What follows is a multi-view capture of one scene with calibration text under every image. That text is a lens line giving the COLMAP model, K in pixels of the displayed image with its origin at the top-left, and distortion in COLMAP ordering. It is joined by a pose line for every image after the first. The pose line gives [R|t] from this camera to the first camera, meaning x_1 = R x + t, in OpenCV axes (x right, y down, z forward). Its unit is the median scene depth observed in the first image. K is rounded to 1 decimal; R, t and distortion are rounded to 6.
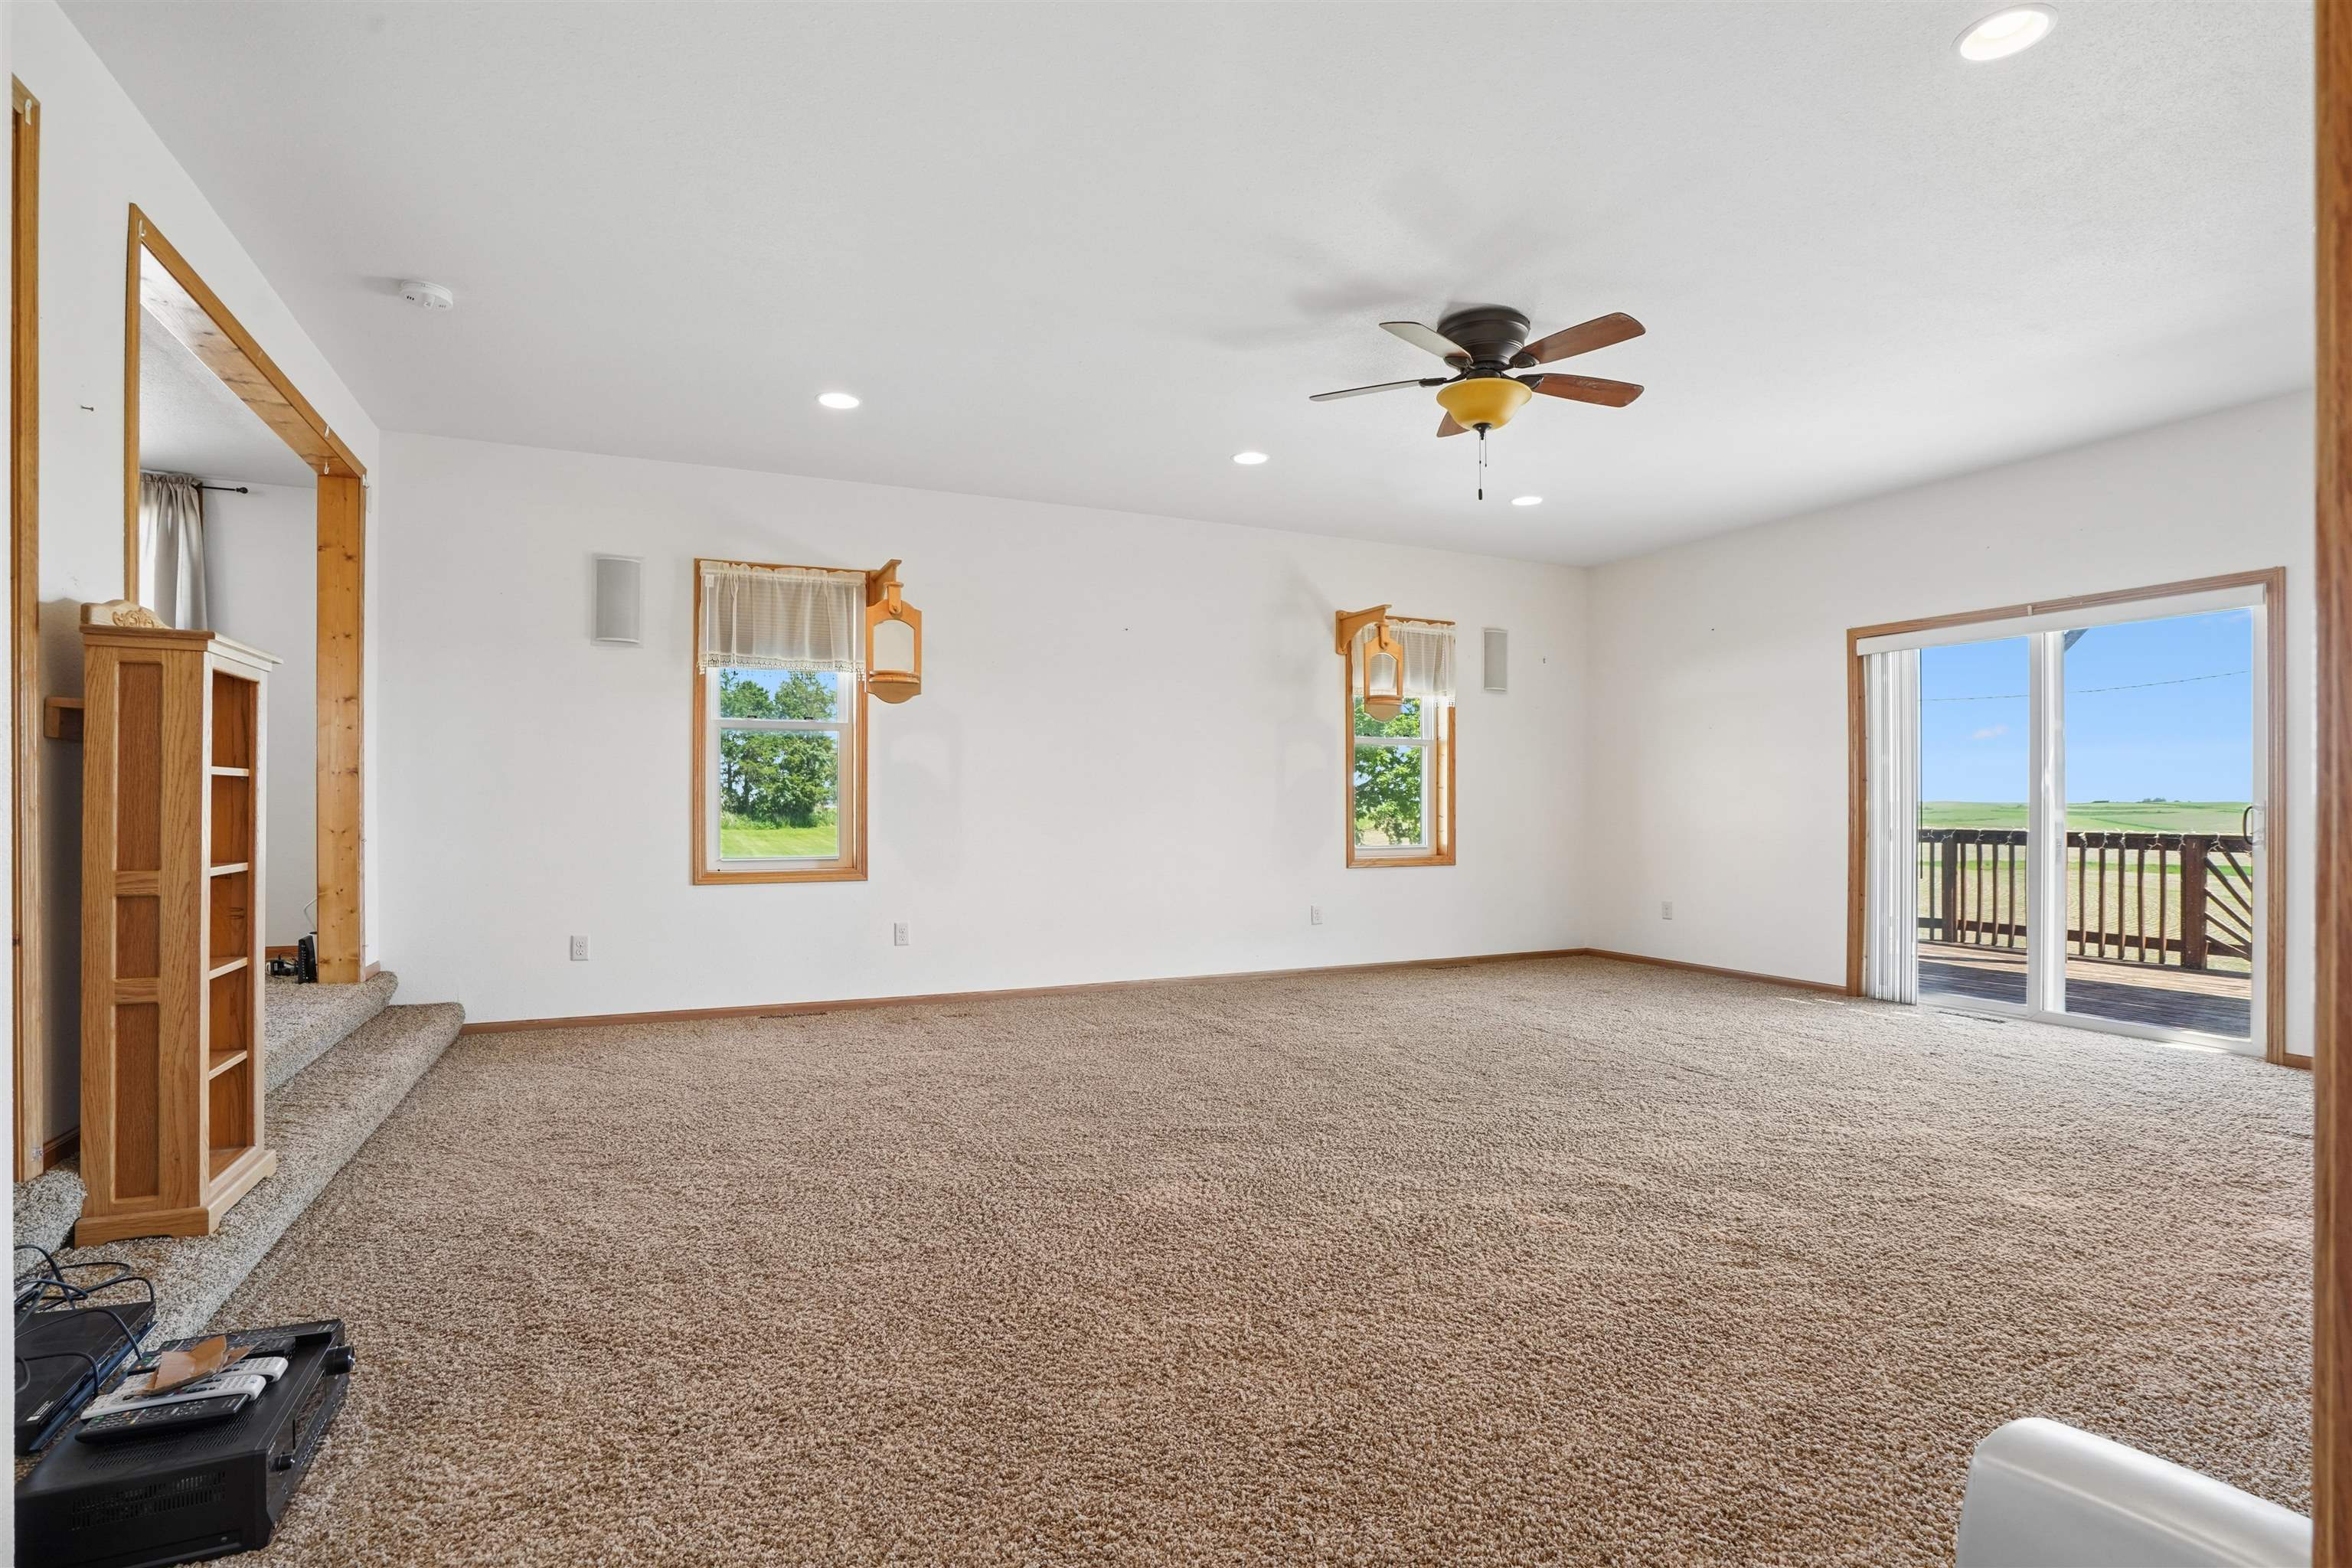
lens RADIAL K [[1122.0, 0, 1165.7], [0, 1122.0, 794.6], [0, 0, 1]] dist [-0.025920, 0.001336]
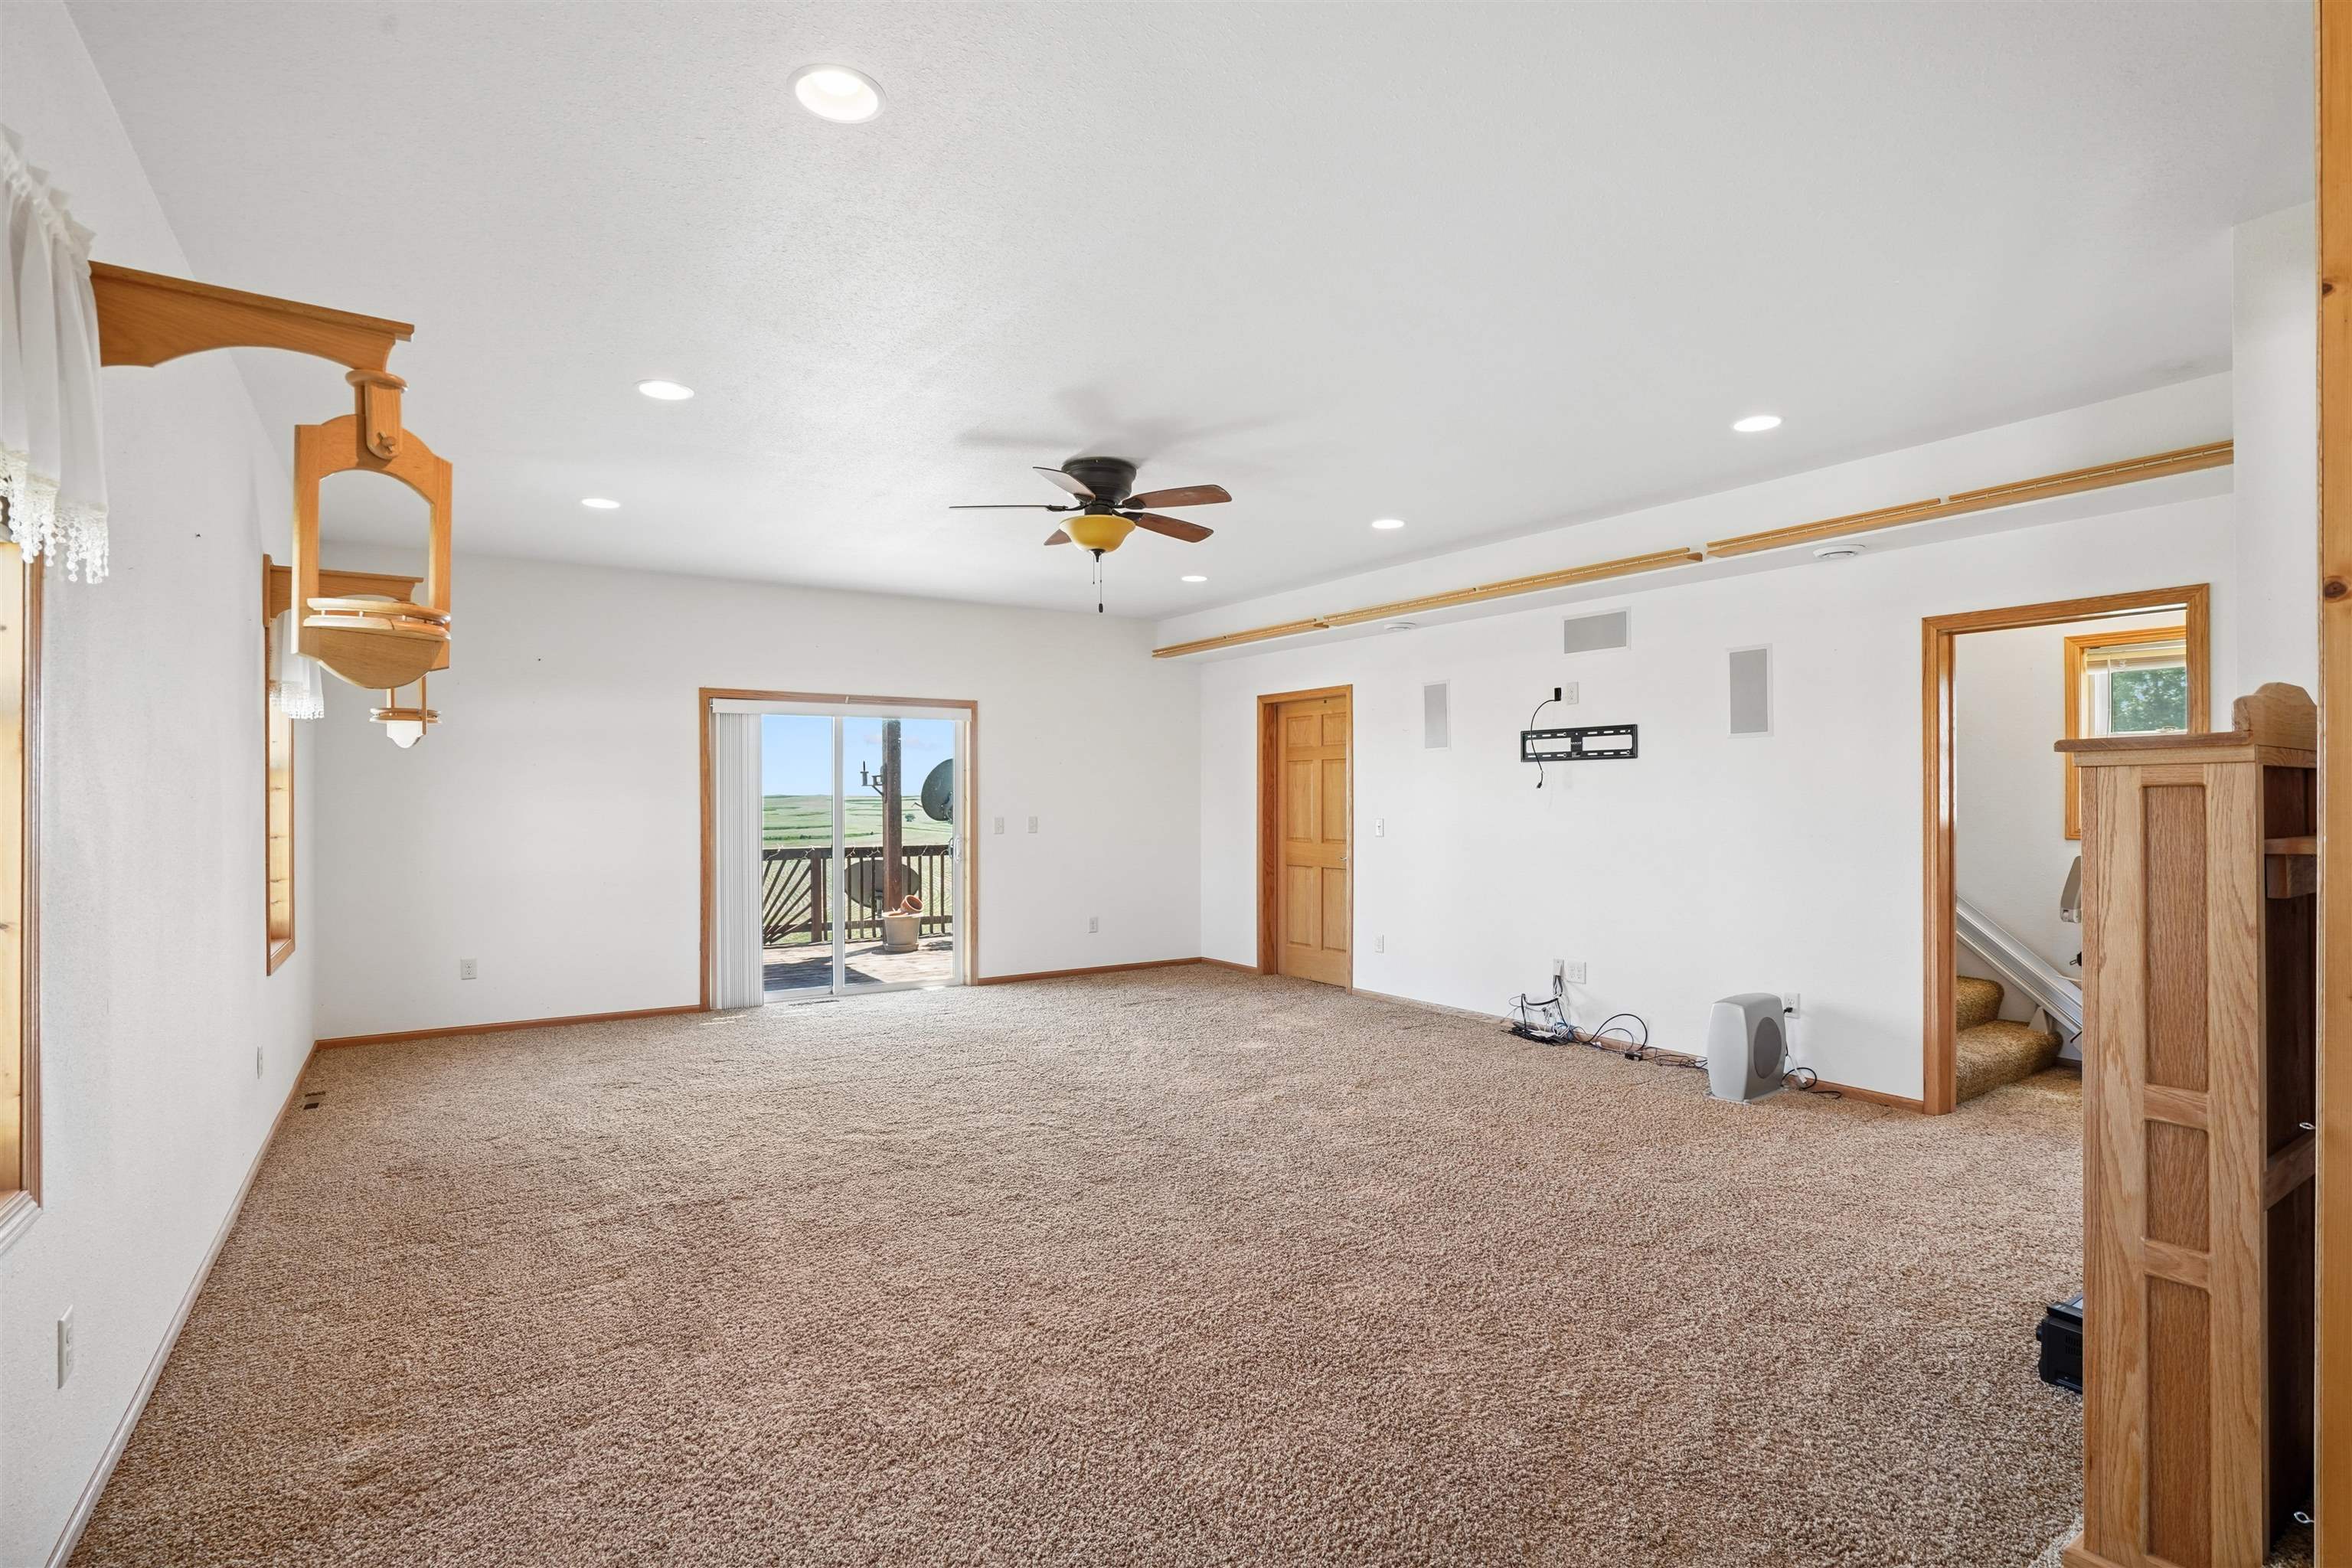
lens RADIAL K [[1122.0, 0, 1172.2], [0, 1122.0, 787.5], [0, 0, 1]] dist [-0.025920, 0.001336]
pose [[-0.156217, -0.002048, 0.987721, -0.621278], [-0.000802, 0.999998, 0.001947, -0.052623], [-0.987722, -0.000488, -0.156218, 0.745177]]
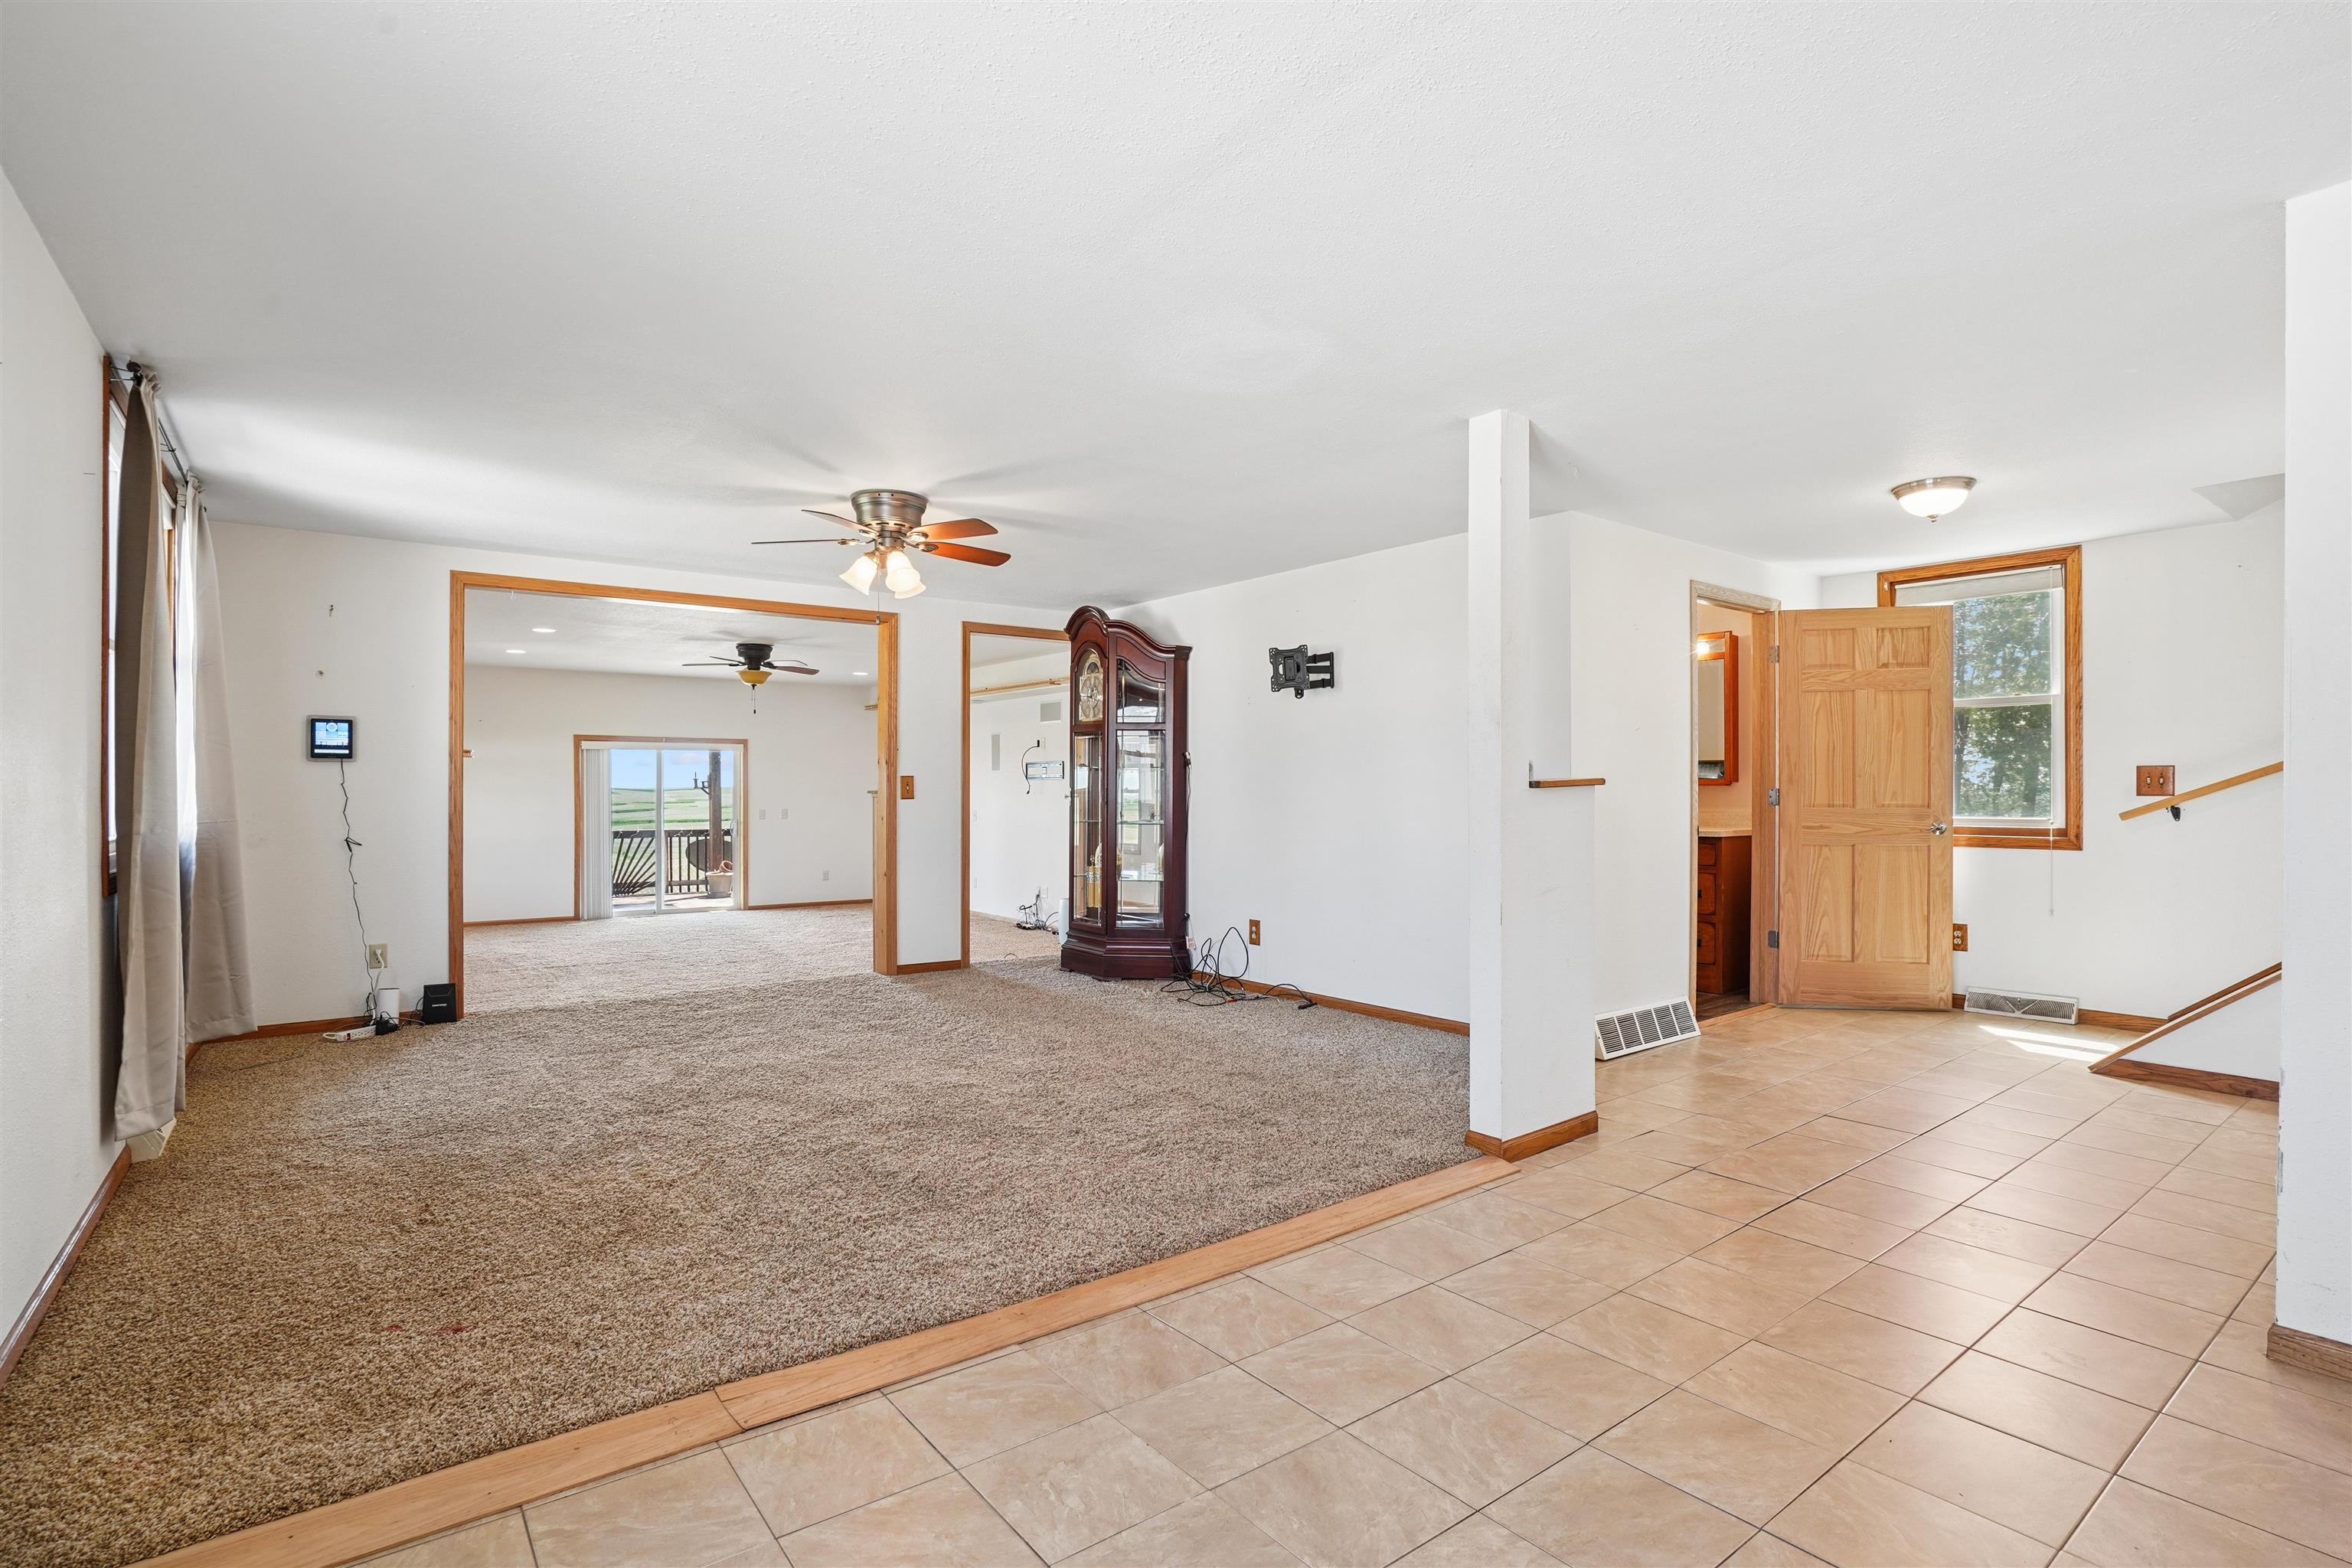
lens RADIAL K [[1122.0, 0, 1171.3], [0, 1122.0, 783.5], [0, 0, 1]] dist [-0.025920, 0.001336]
pose [[-0.212696, -0.003652, 0.977112, -1.648455], [-0.003807, 0.999989, 0.002909, -0.075745], [-0.977111, -0.003101, -0.212707, 0.404157]]
